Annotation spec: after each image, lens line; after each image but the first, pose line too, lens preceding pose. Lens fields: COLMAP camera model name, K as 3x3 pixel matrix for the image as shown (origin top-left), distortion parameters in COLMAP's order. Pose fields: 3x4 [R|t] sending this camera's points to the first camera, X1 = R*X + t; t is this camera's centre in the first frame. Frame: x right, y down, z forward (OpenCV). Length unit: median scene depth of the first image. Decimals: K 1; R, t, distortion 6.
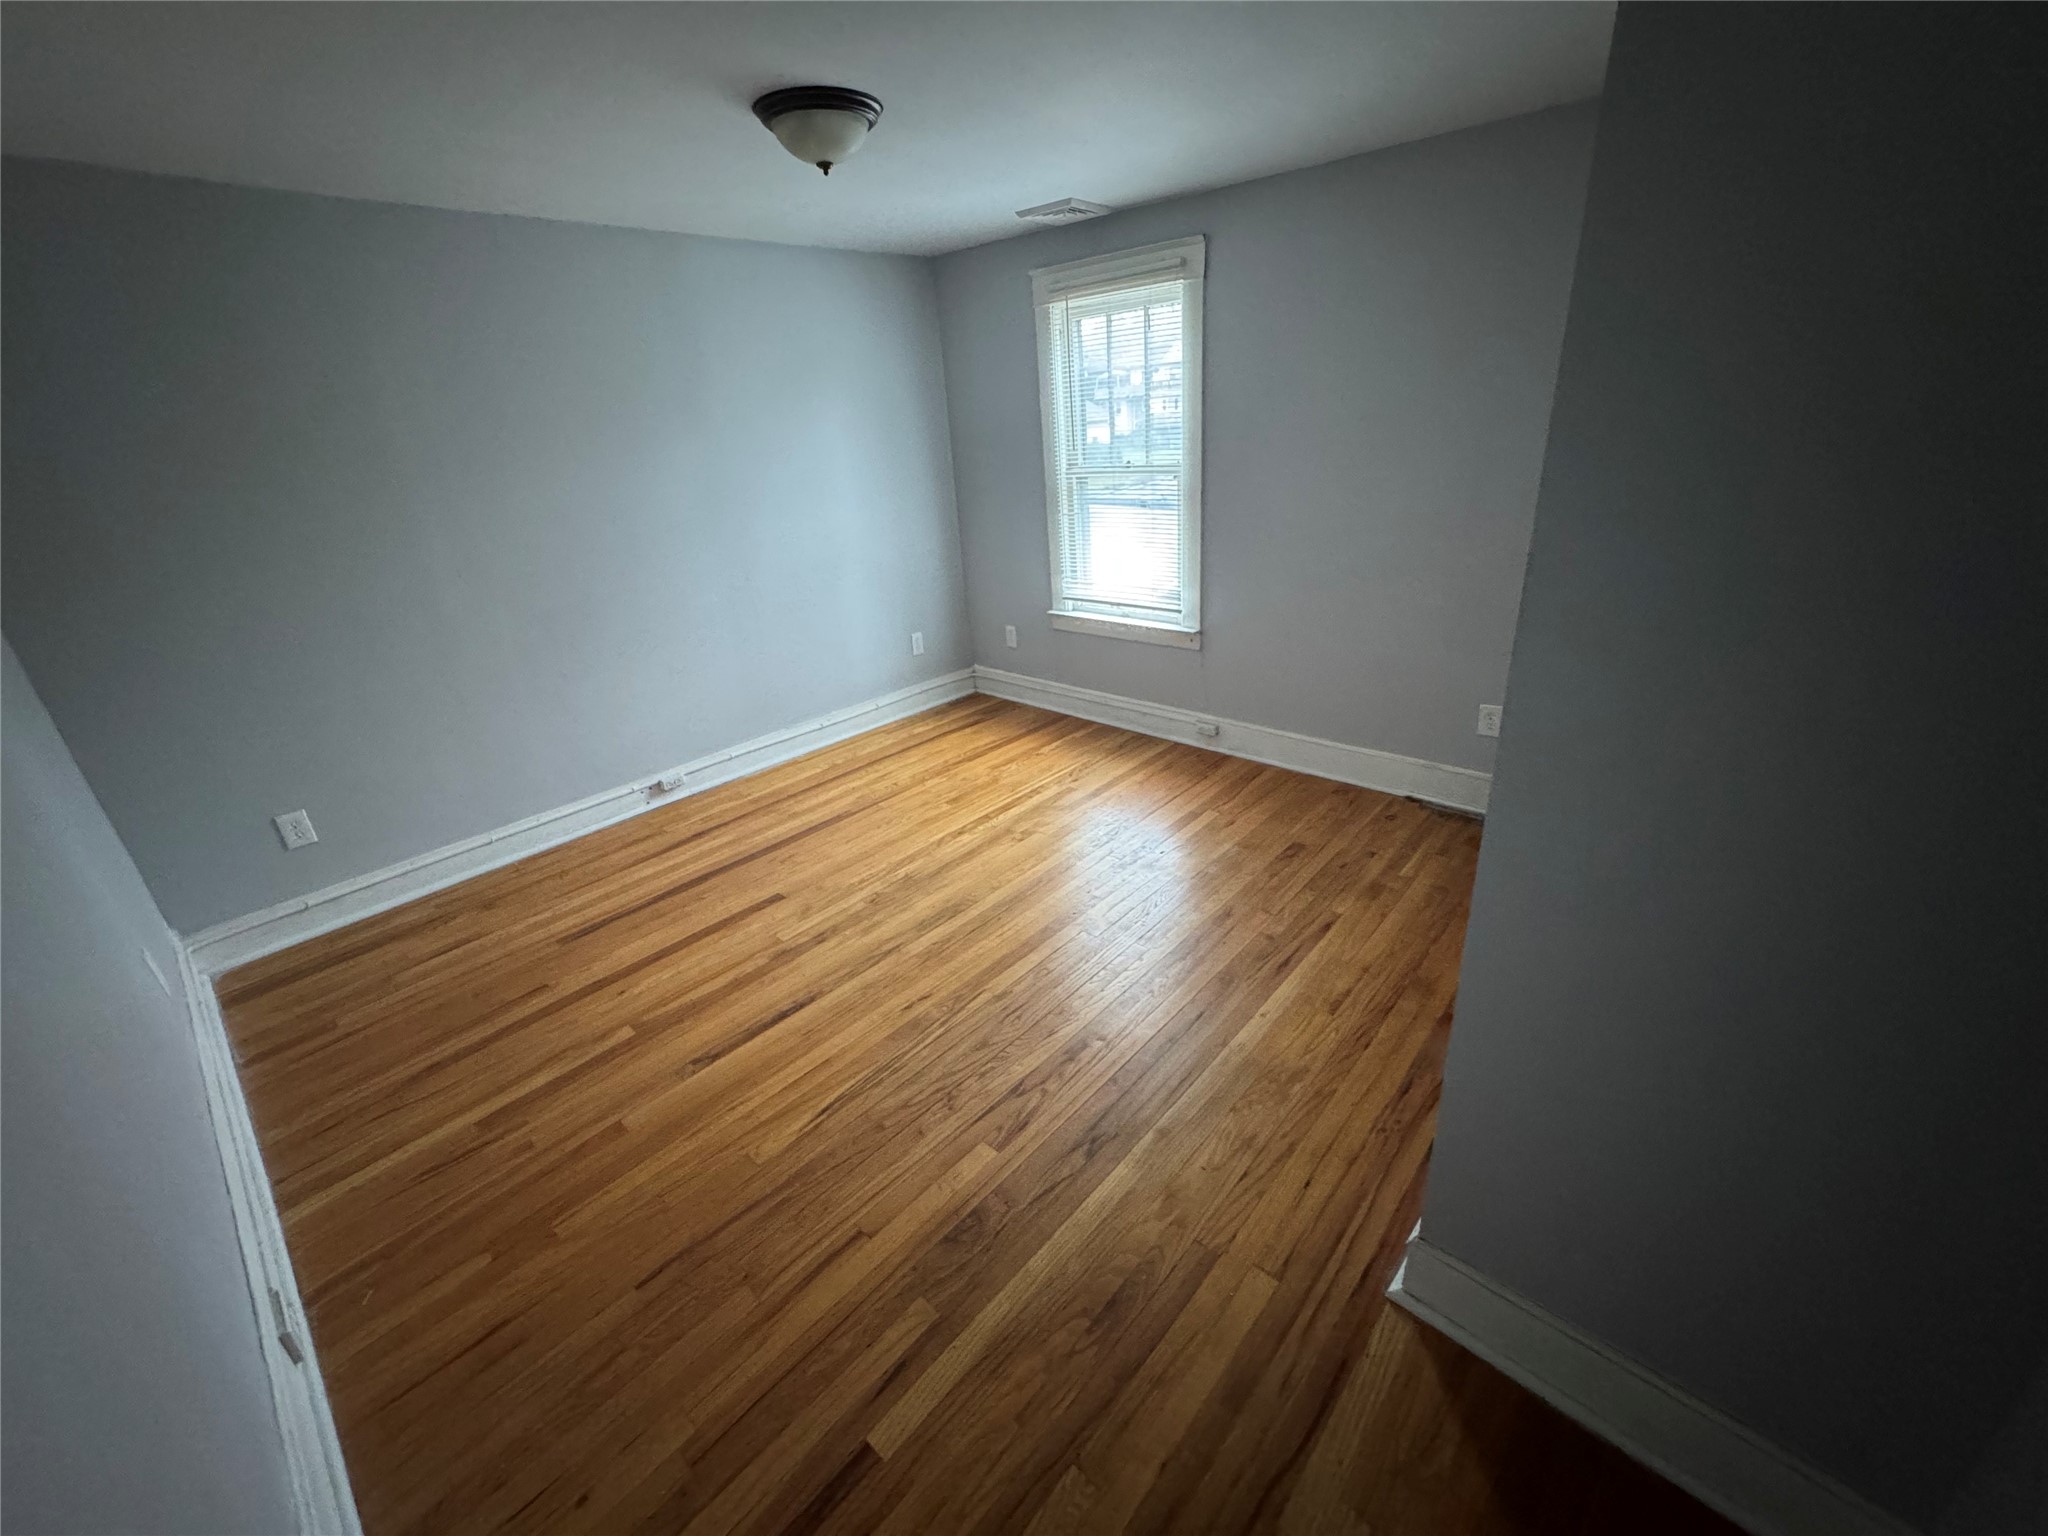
lens RADIAL K [[816.9, 0, 1028.9], [0, 816.9, 766.6], [0, 0, 1]] dist [0.000638, 0.000185]
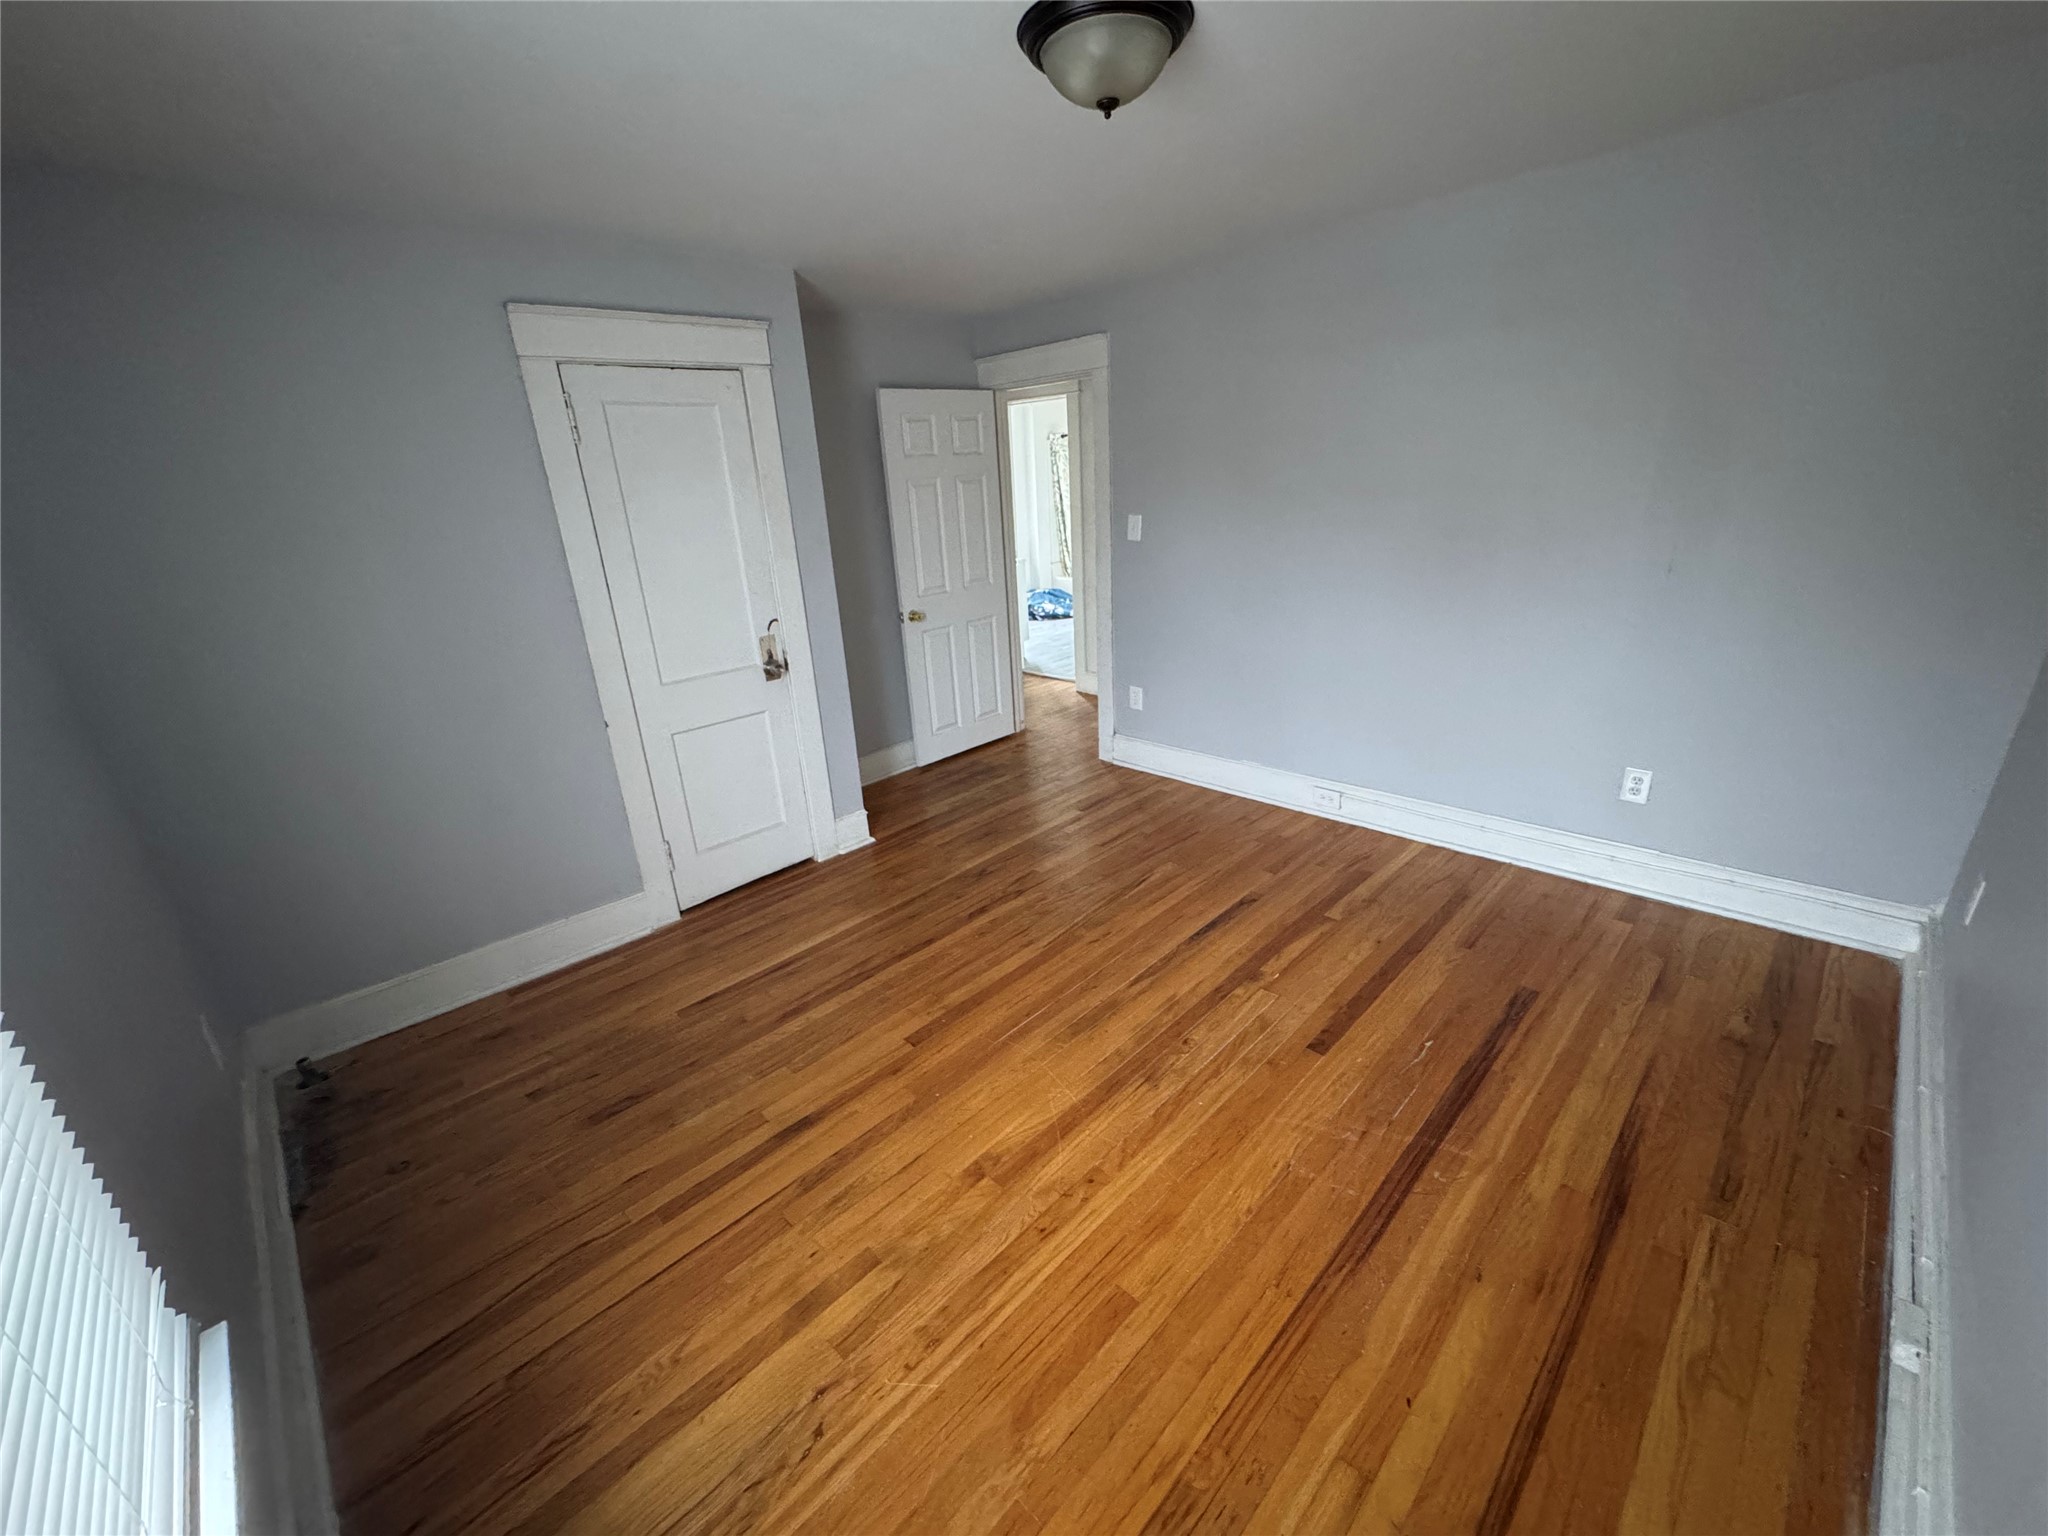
lens RADIAL K [[816.9, 0, 1028.9], [0, 816.9, 766.6], [0, 0, 1]] dist [0.000638, 0.000185]
pose [[-0.991145, 0.094514, 0.093267, -0.144756], [0.132742, 0.723026, 0.677948, -0.601868], [-0.003359, 0.684325, -0.729170, 1.437912]]
